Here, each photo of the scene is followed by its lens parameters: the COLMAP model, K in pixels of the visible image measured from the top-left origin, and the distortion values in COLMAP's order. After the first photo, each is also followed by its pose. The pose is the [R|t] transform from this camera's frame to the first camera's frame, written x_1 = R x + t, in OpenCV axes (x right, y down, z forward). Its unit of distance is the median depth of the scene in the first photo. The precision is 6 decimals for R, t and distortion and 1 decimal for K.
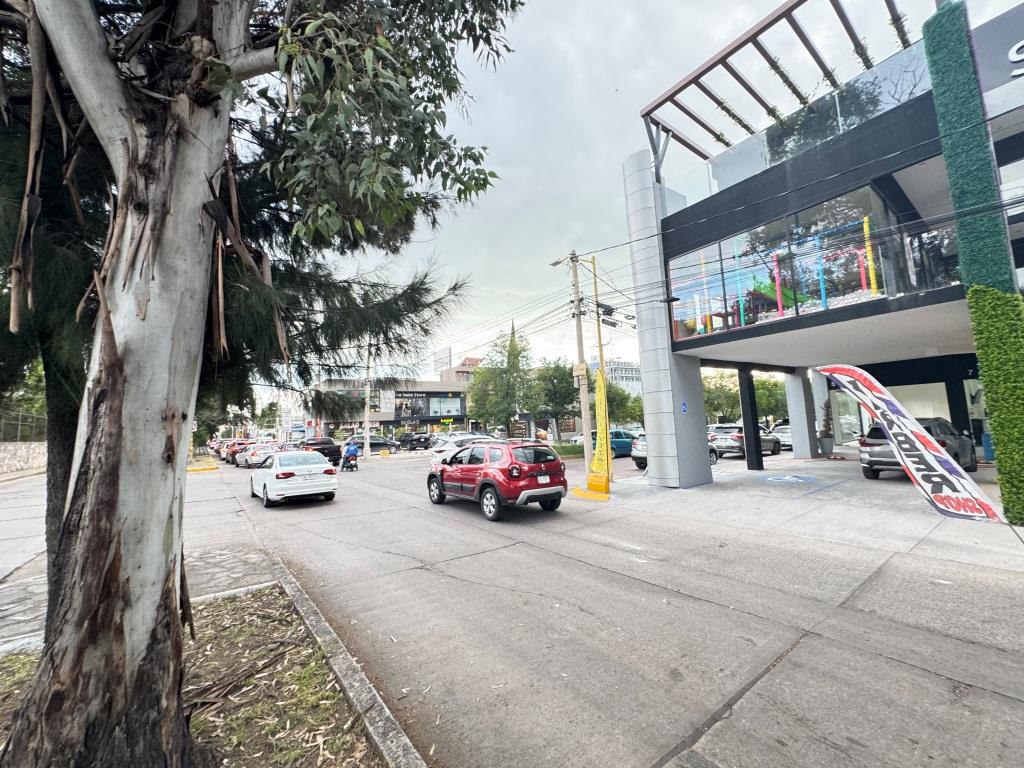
lens RADIAL K [[407.1, 0, 510.6], [0, 407.1, 383.2], [0, 0, 1]] dist [-0.002241, 0.000613]
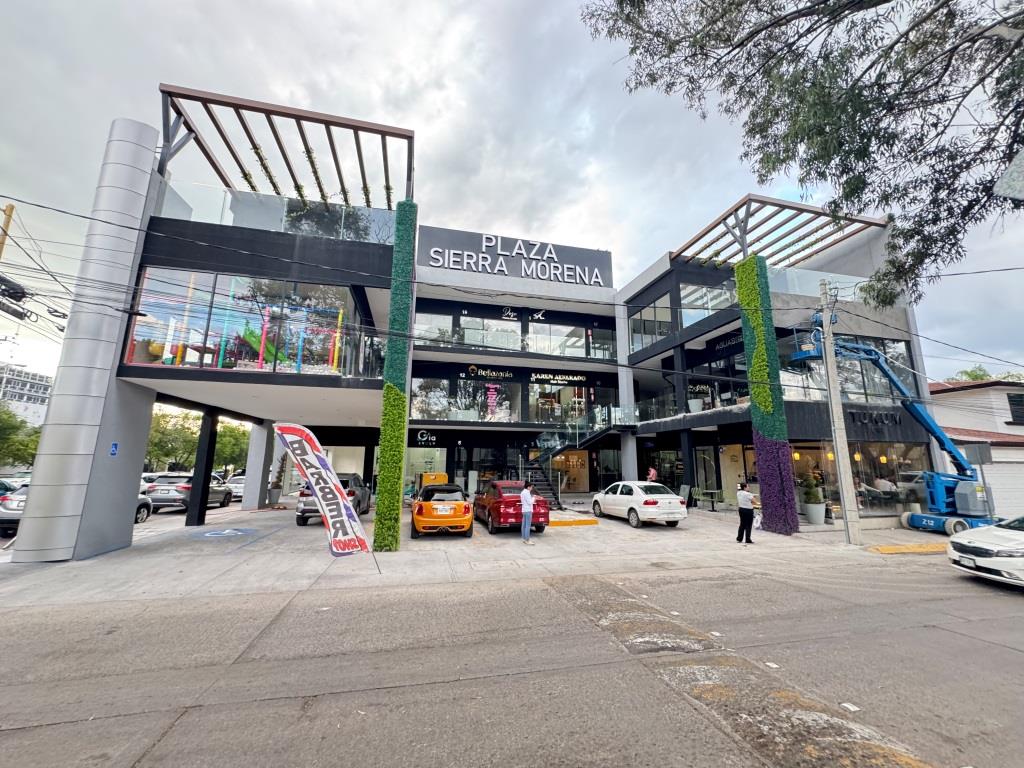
lens RADIAL K [[407.1, 0, 512.4], [0, 407.1, 382.6], [0, 0, 1]] dist [-0.002241, 0.000613]
pose [[0.398609, 0.229145, 0.888033, 0.014096], [-0.120691, 0.972969, -0.196888, -0.003816], [-0.909145, -0.028696, 0.415490, -0.009149]]
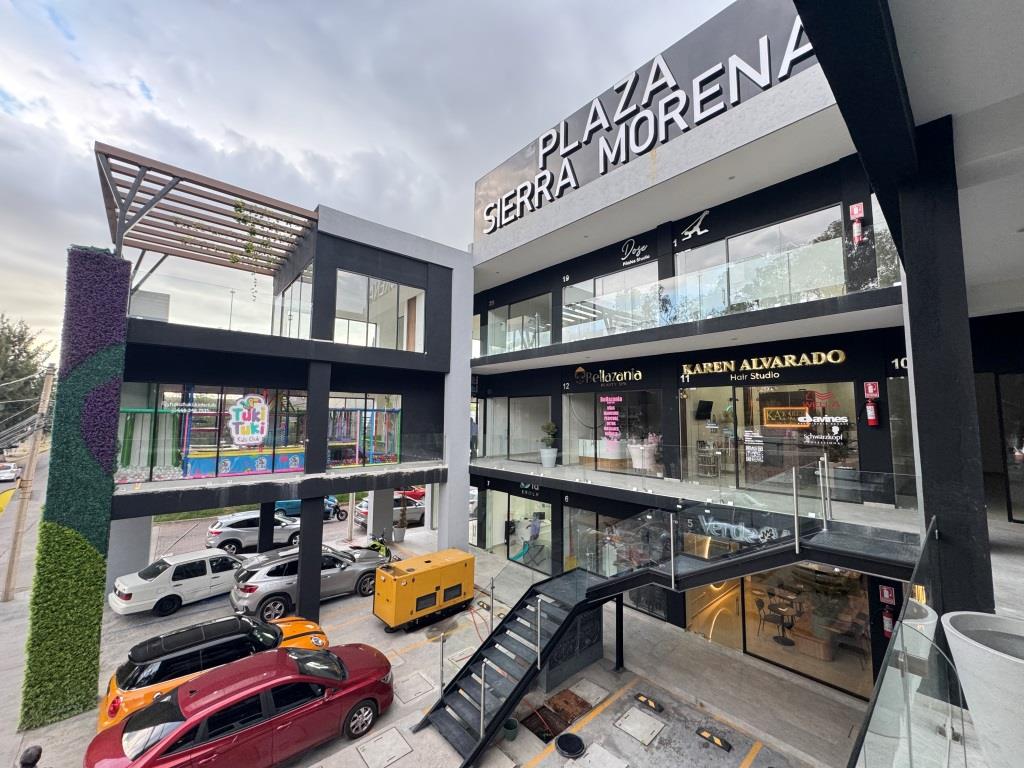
lens RADIAL K [[407.1, 0, 511.5], [0, 407.1, 382.8], [0, 0, 1]] dist [-0.002241, 0.000613]
pose [[0.995130, 0.066865, 0.072419, 1.578908], [-0.067771, 0.997650, 0.010124, -0.456375], [-0.071572, -0.014983, 0.997323, -0.162945]]
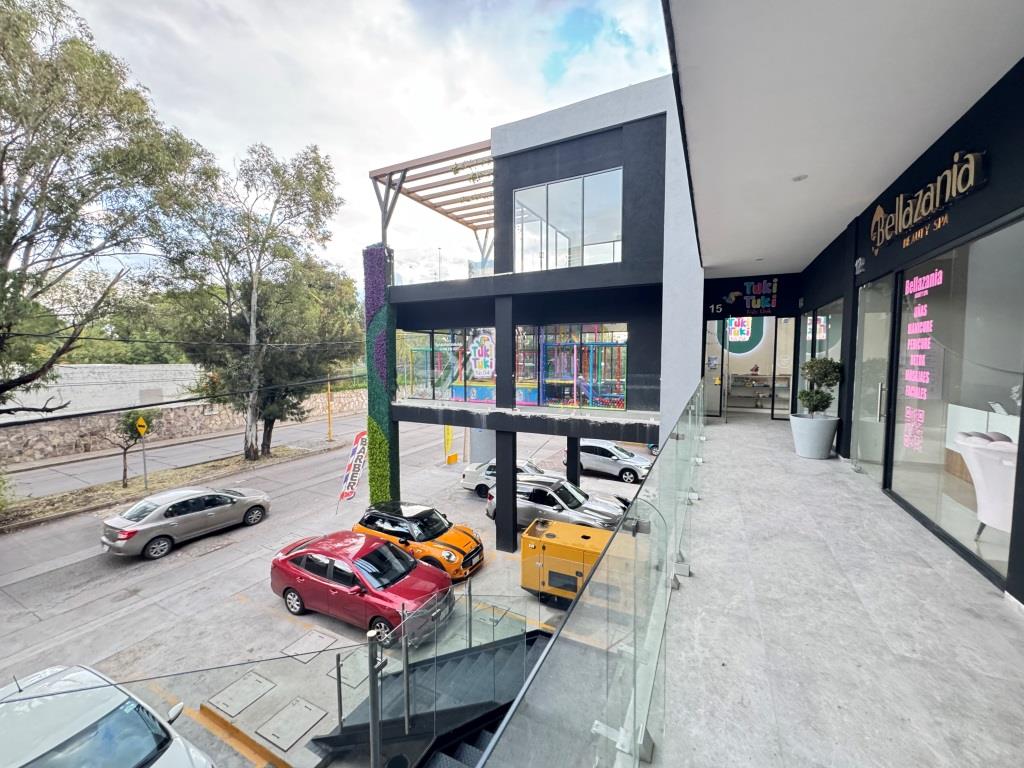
lens RADIAL K [[407.1, 0, 512.6], [0, 407.1, 383.6], [0, 0, 1]] dist [-0.002241, 0.000613]
pose [[0.443606, 0.113666, -0.888985, 2.141000], [0.069648, 0.984553, 0.160640, -0.410835], [0.893511, -0.133177, 0.428837, 0.506245]]
